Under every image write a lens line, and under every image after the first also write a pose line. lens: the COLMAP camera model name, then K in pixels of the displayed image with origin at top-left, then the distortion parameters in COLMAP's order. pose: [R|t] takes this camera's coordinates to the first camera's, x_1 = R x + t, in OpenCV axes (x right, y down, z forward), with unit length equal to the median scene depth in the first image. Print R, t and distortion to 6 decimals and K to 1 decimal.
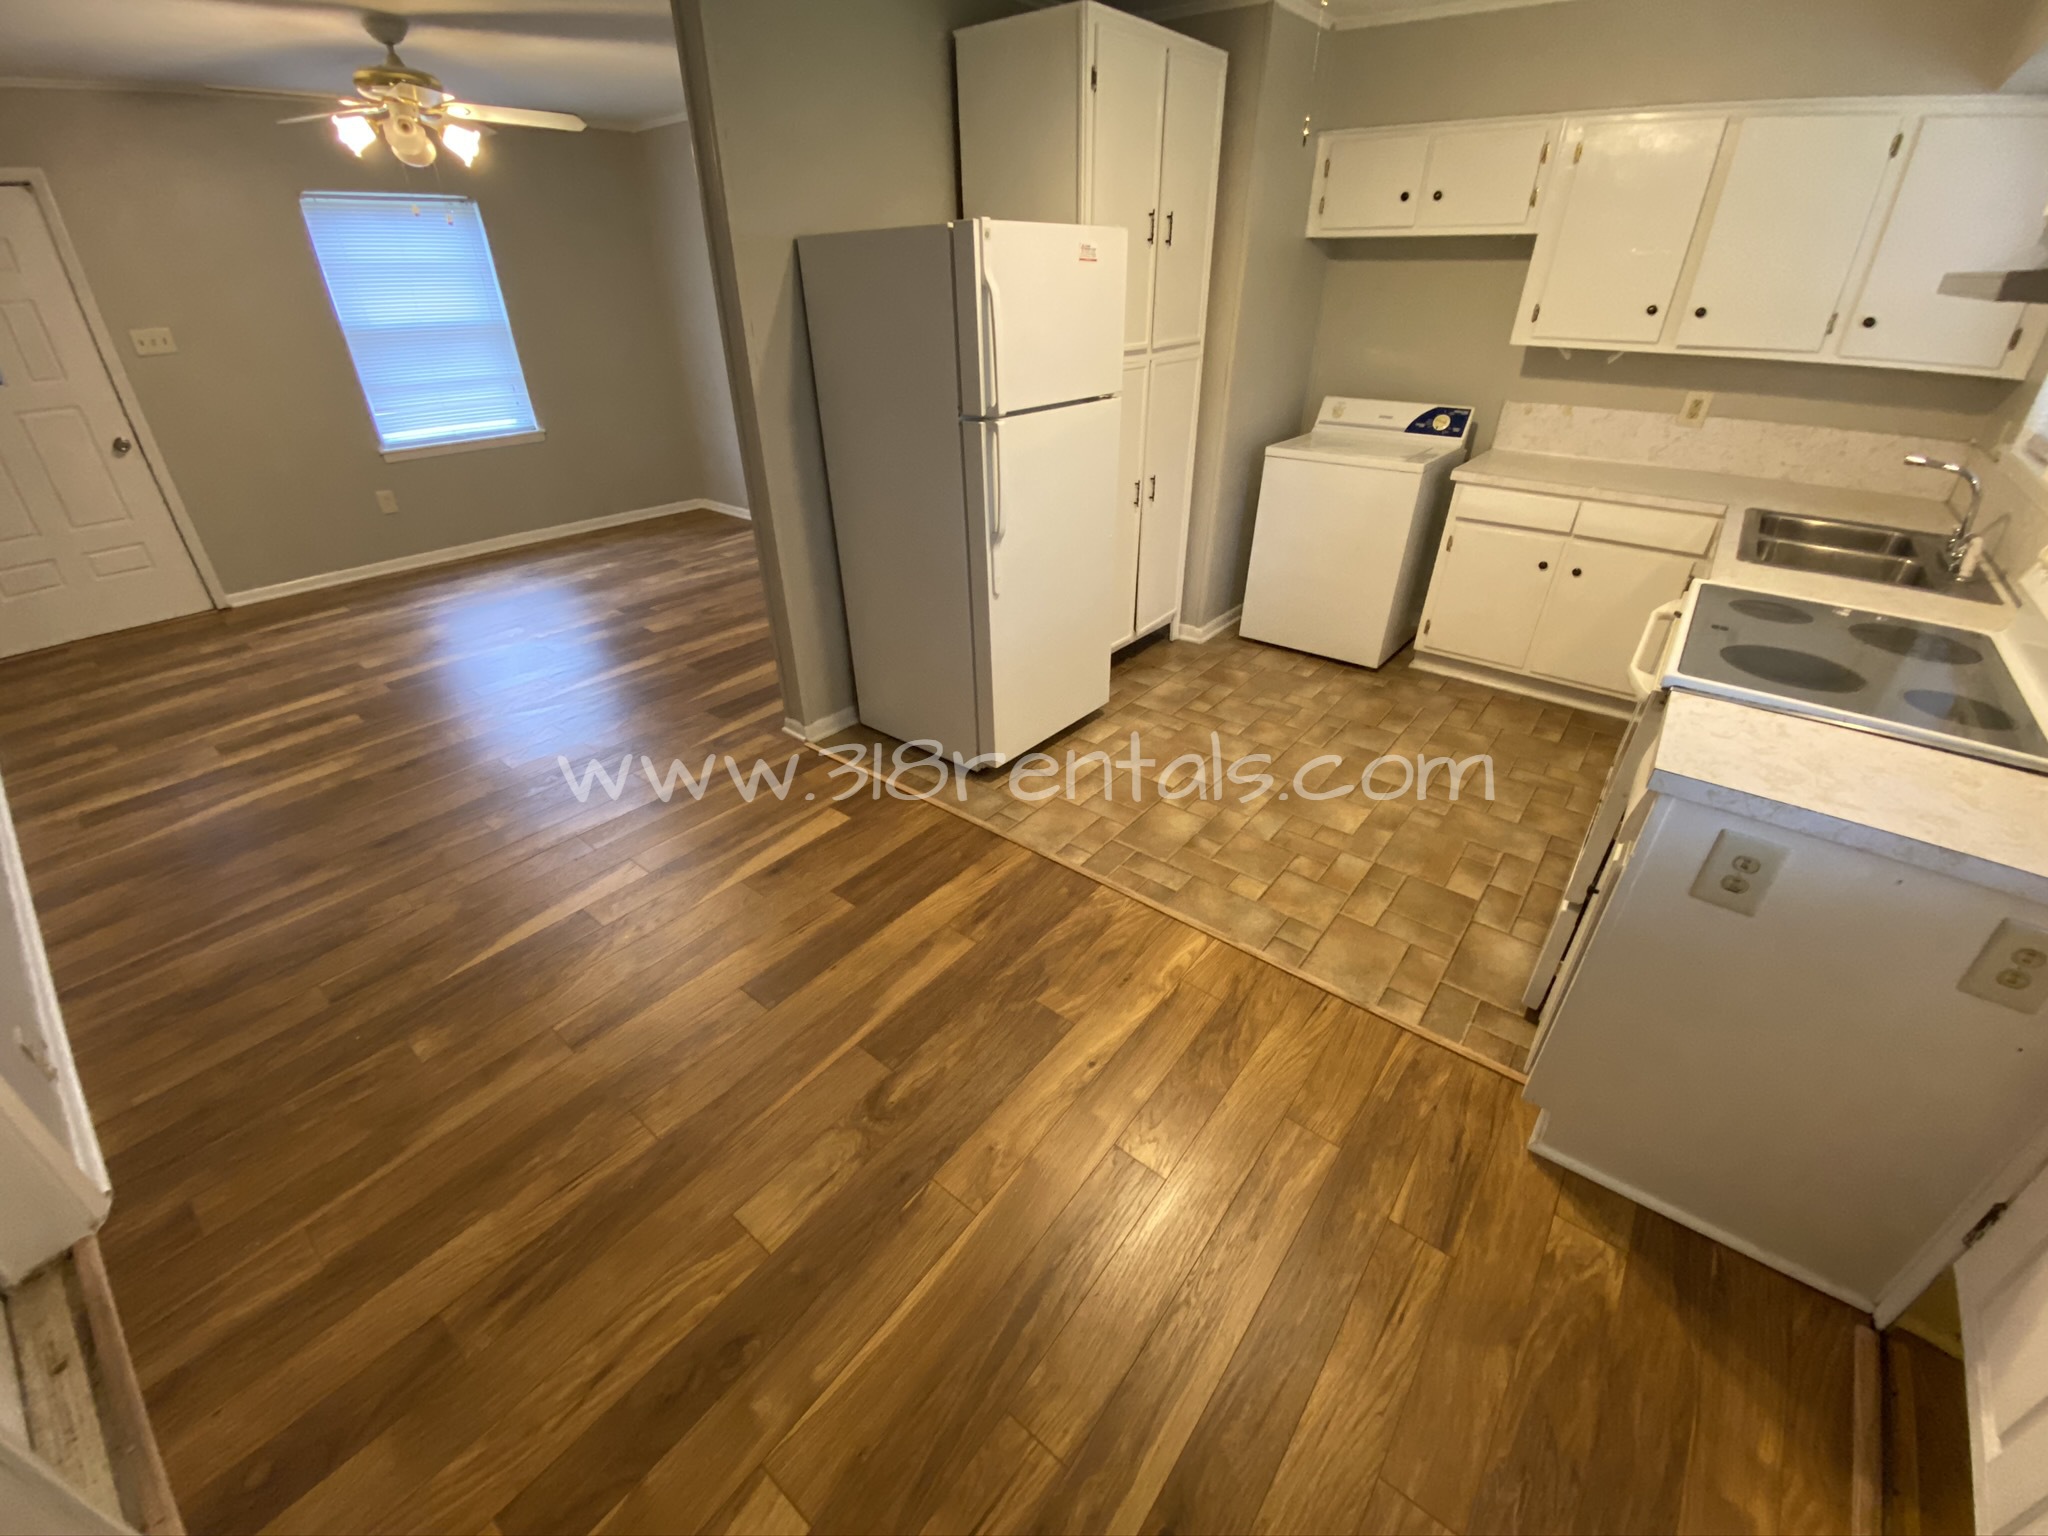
lens RADIAL K [[825.2, 0, 1016.8], [0, 825.2, 753.4], [0, 0, 1]] dist [0.037442, -0.028239]
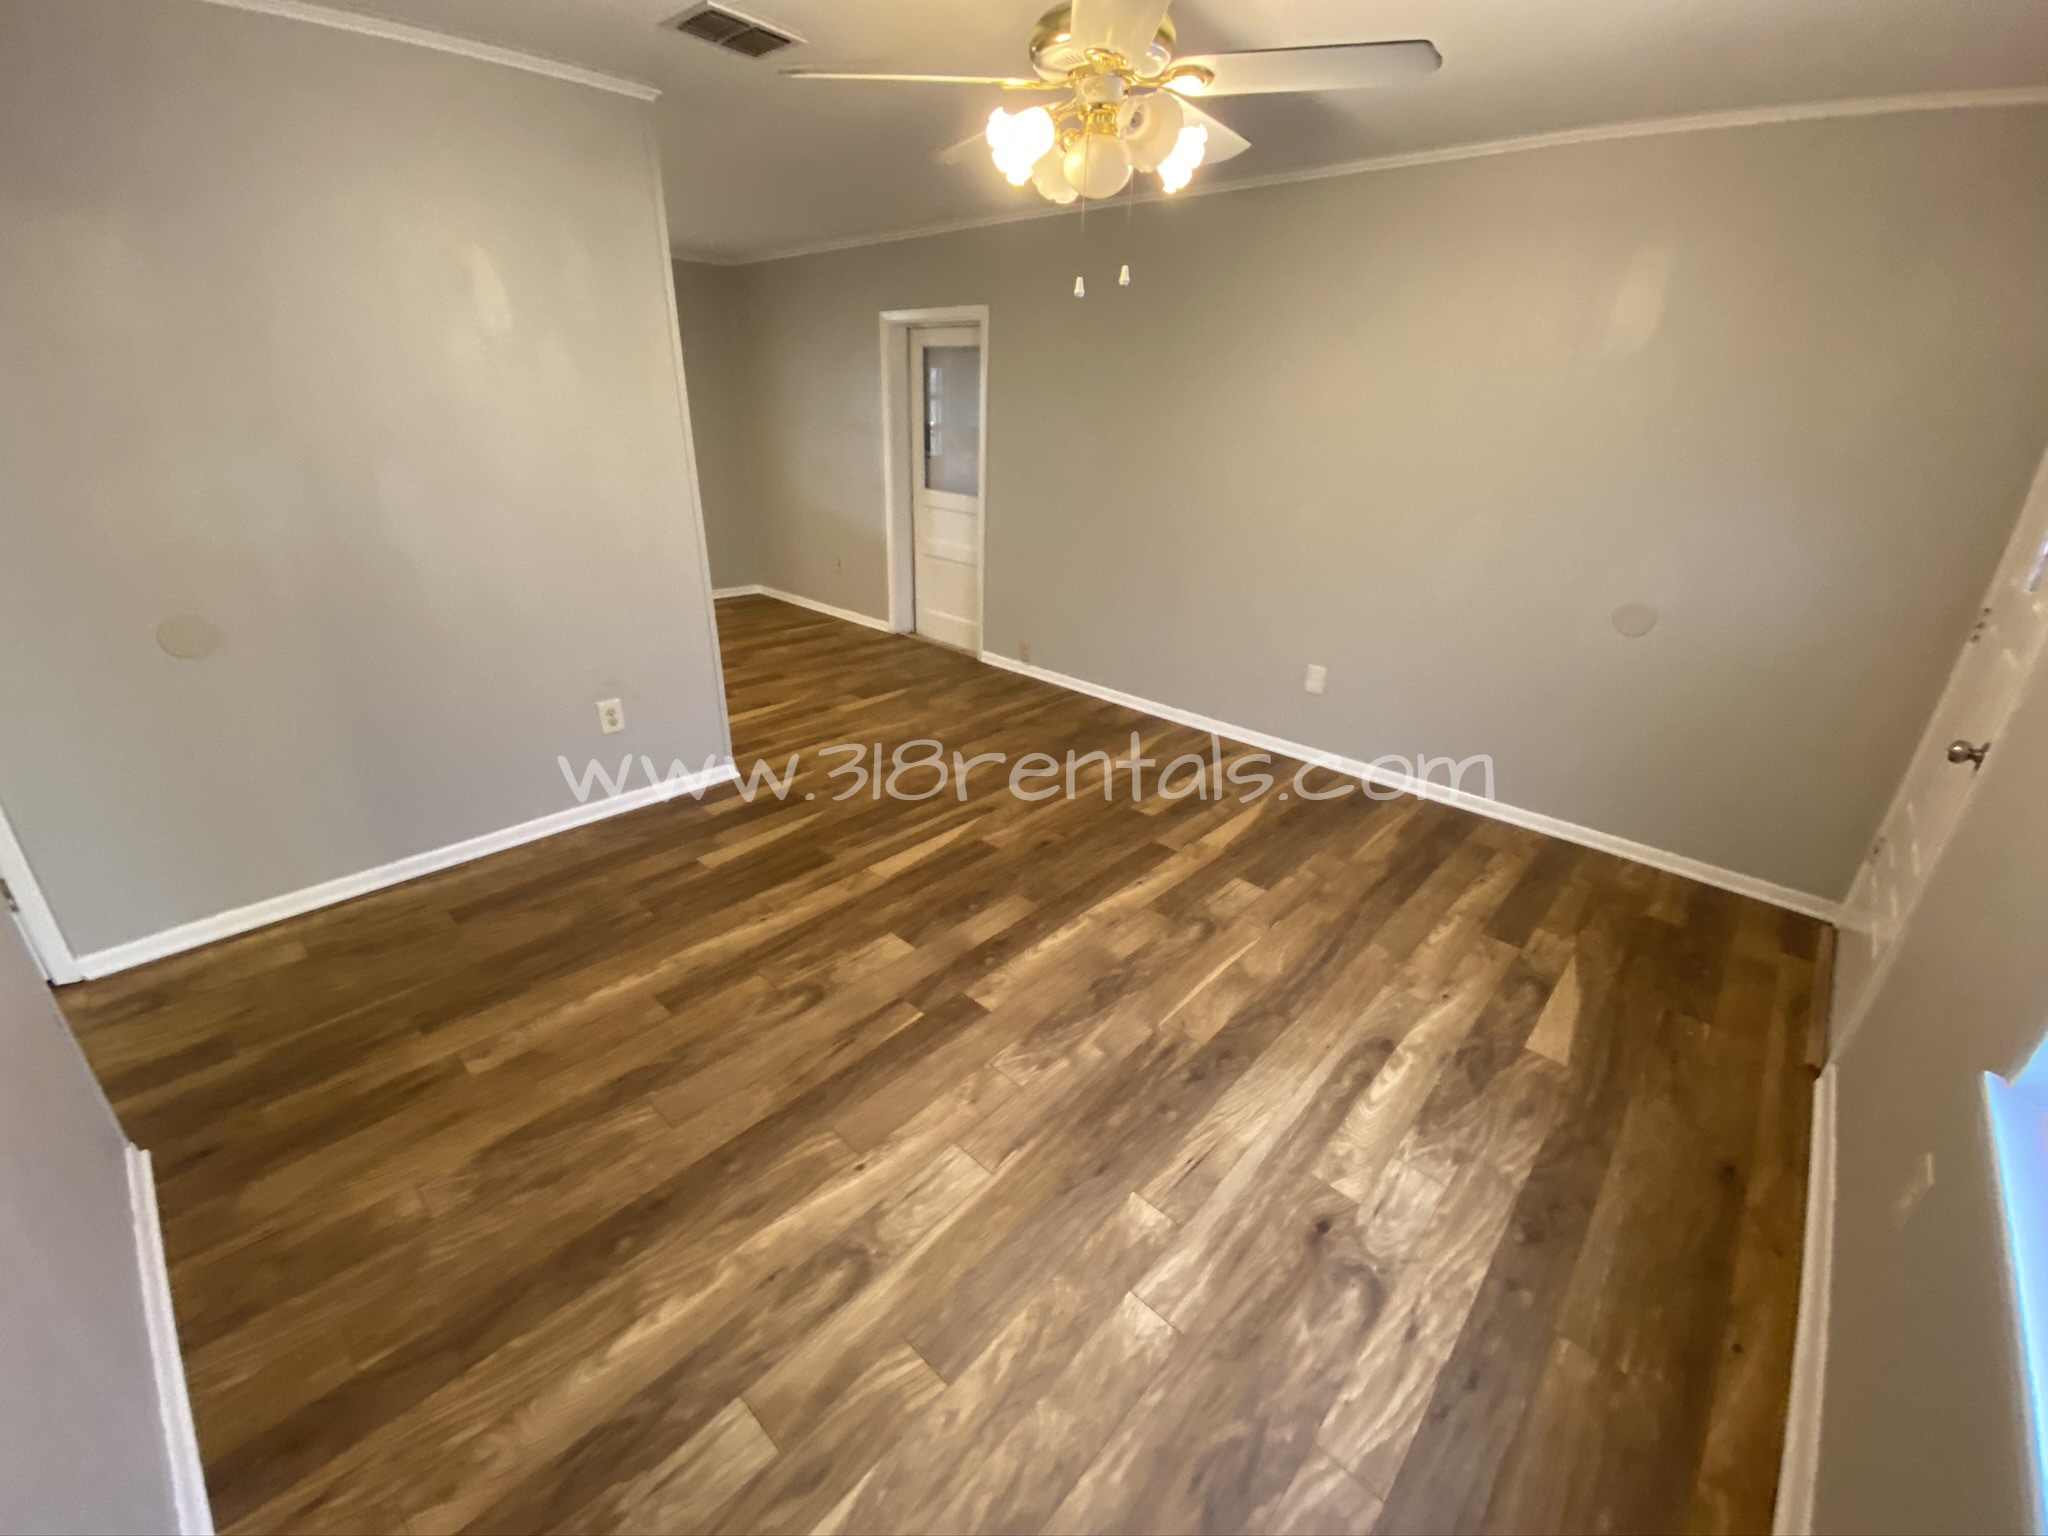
lens RADIAL K [[841.6, 0, 1024.2], [0, 841.6, 748.4], [0, 0, 1]] dist [0.027241, -0.019203]
pose [[-0.997611, -0.048353, 0.049330, -0.711732], [0.008995, 0.617118, 0.786820, -0.915442], [-0.068488, 0.785384, -0.615209, 1.620385]]
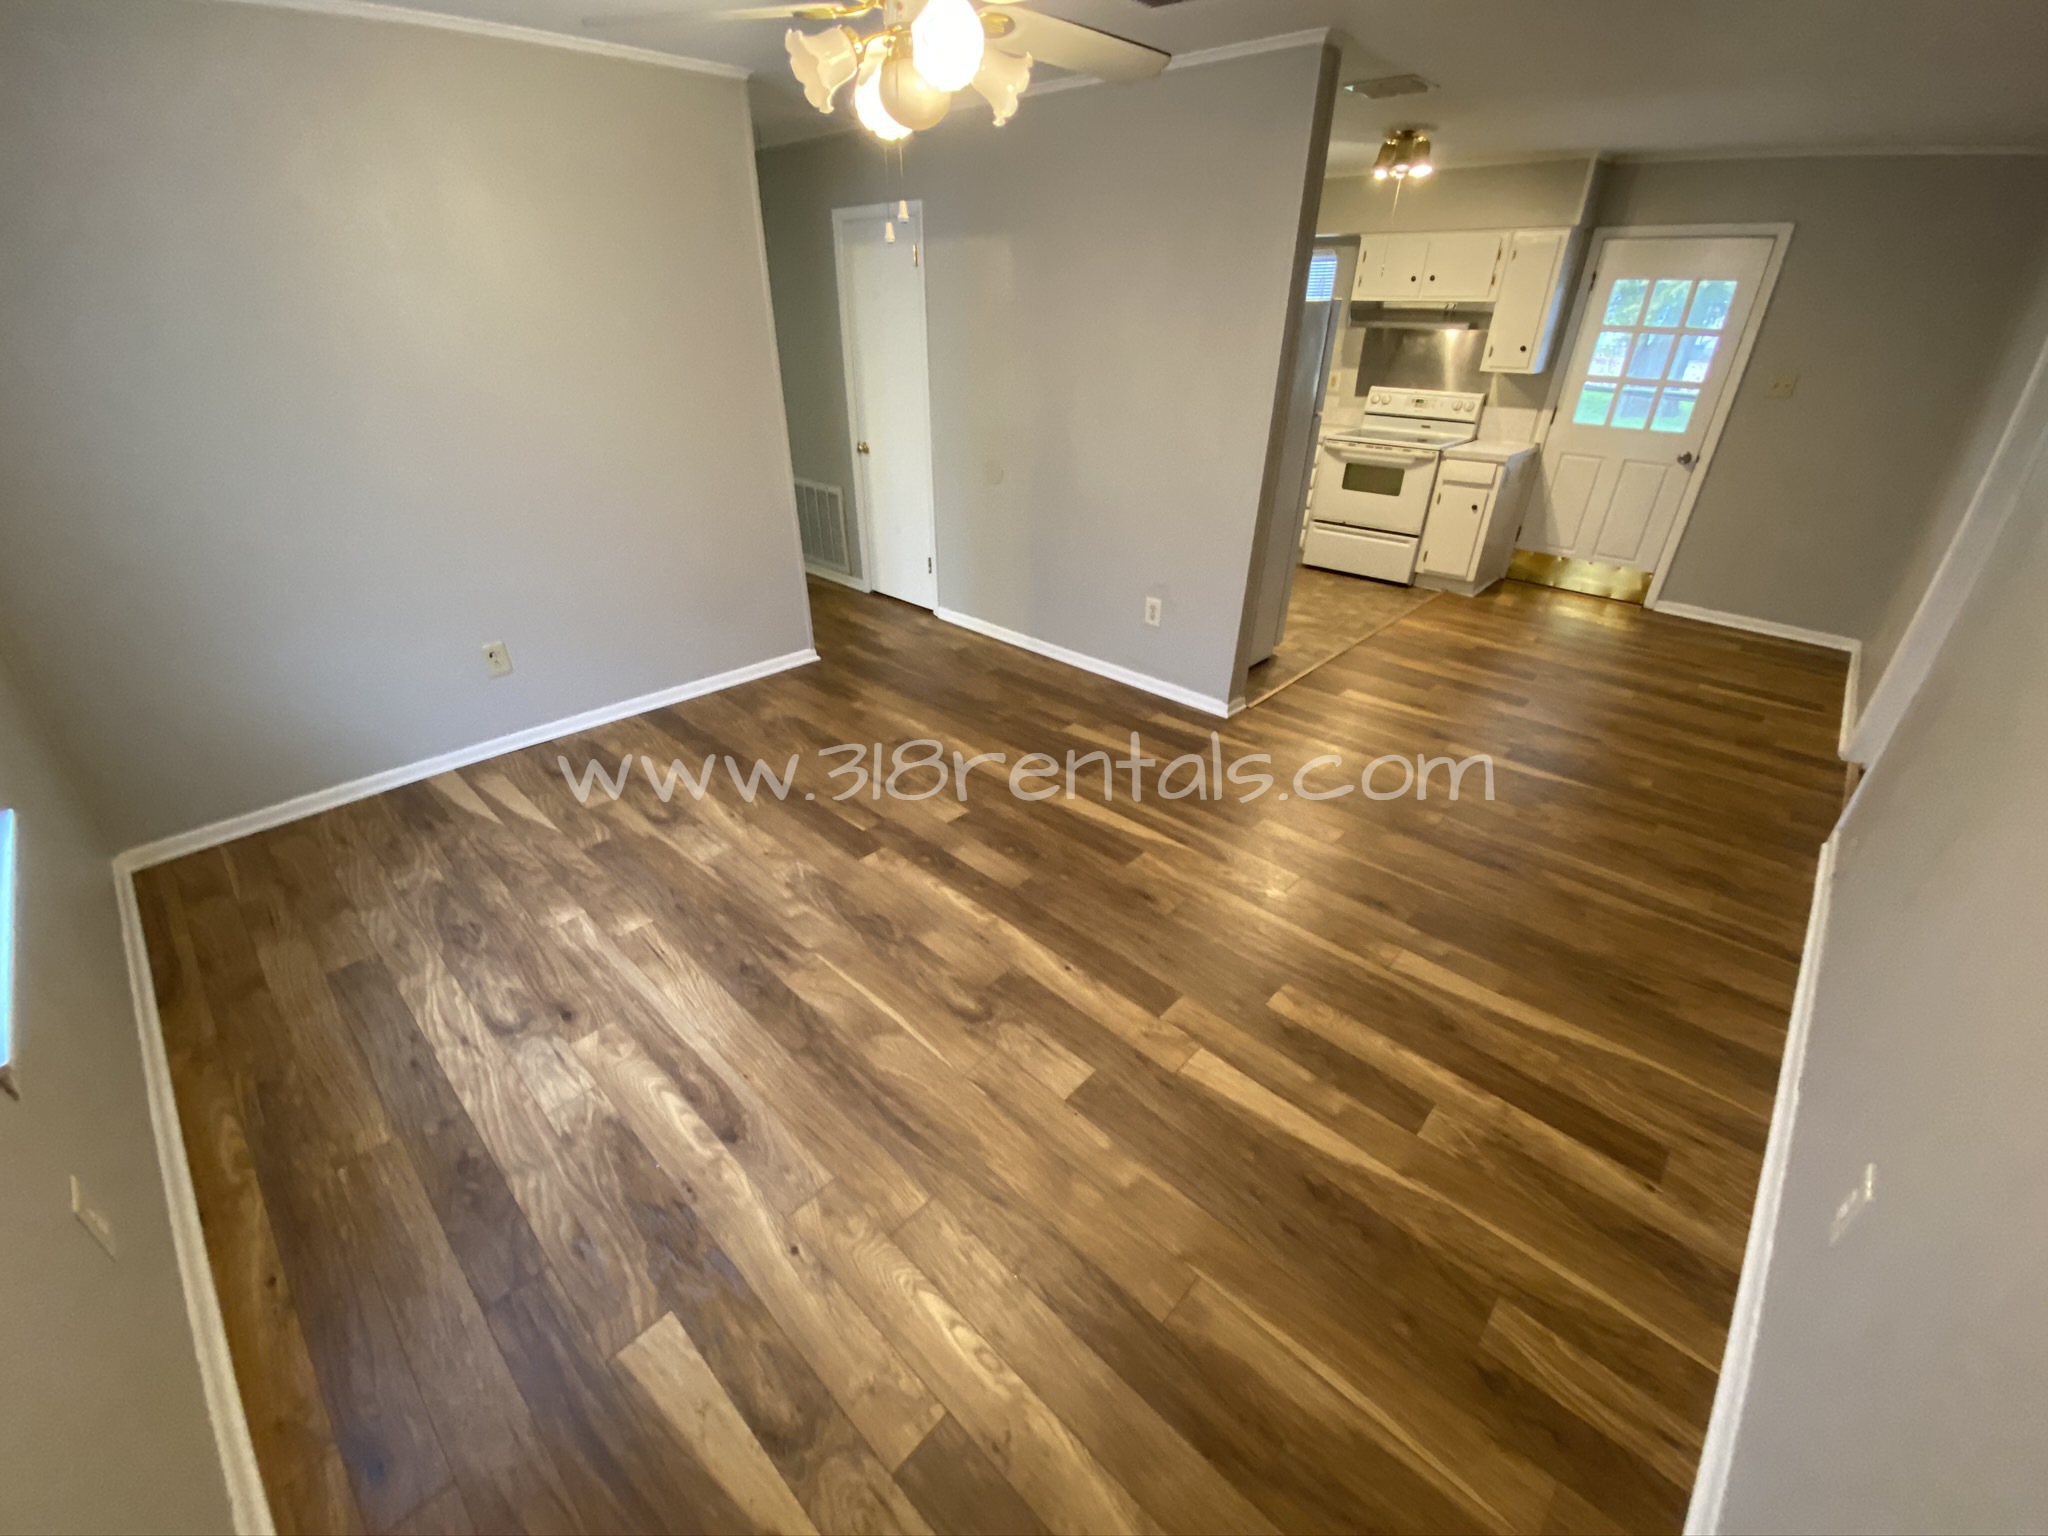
lens RADIAL K [[825.2, 0, 1016.8], [0, 825.2, 753.4], [0, 0, 1]] dist [0.037442, -0.028239]
pose [[0.077991, -0.470072, 0.879176, -1.334855], [0.482684, 0.789416, 0.379261, -0.562504], [-0.872315, 0.394785, 0.288463, 0.939335]]
